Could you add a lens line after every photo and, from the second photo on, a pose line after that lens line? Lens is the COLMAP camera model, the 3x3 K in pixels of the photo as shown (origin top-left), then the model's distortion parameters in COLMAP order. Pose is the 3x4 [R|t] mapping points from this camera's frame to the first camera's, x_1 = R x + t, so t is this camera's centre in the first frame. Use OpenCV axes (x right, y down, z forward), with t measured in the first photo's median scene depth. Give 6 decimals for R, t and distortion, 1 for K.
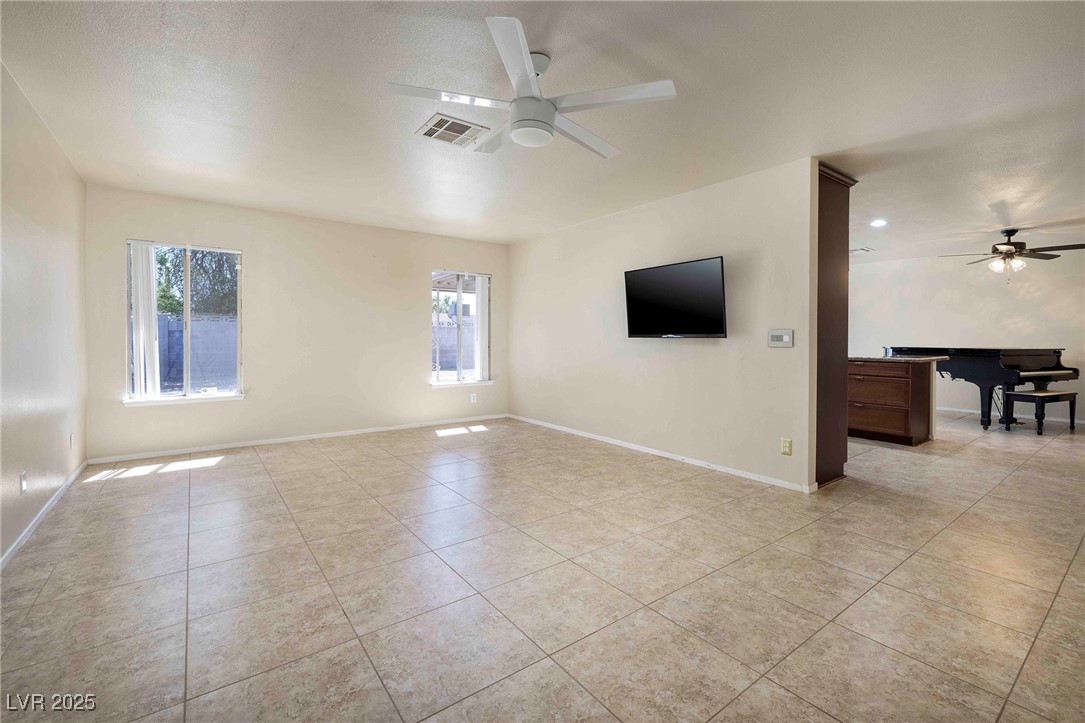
lens RADIAL K [[473.4, 0, 540.3], [0, 473.4, 340.3], [0, 0, 1]] dist [0.004103, 0.000856]
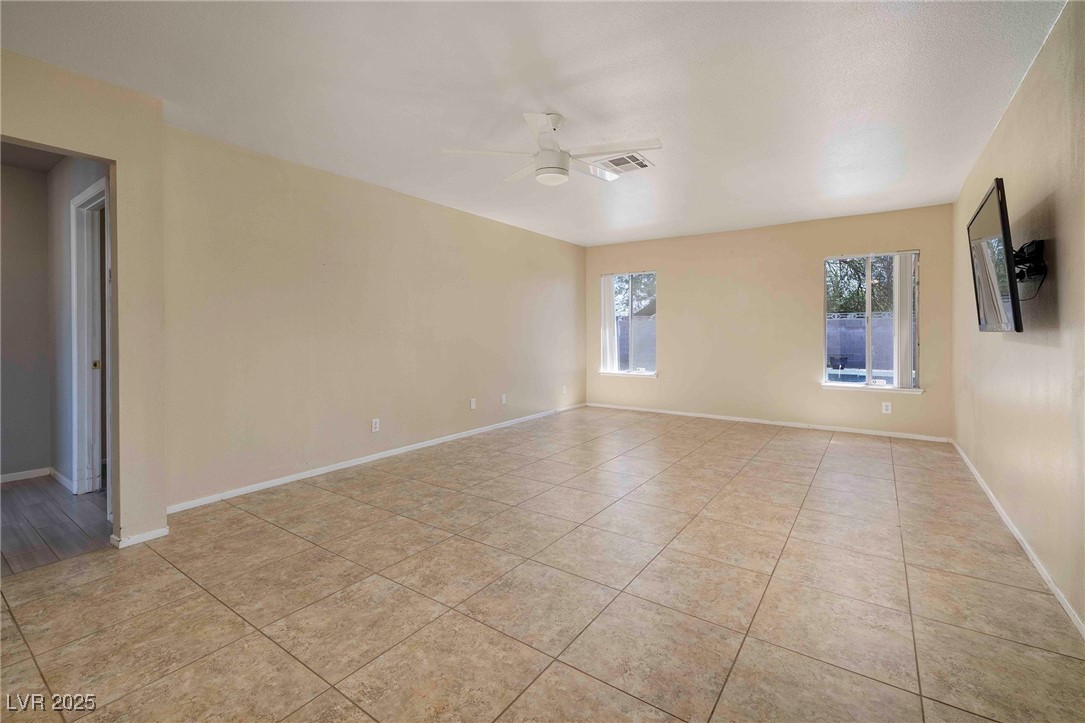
lens RADIAL K [[473.4, 0, 563.5], [0, 473.4, 330.4], [0, 0, 1]] dist [0.004103, 0.000856]
pose [[0.318550, -0.009596, -0.947857, 0.957950], [-0.001096, 0.999944, -0.010492, 0.000594], [0.947905, 0.004381, 0.318522, 0.488183]]
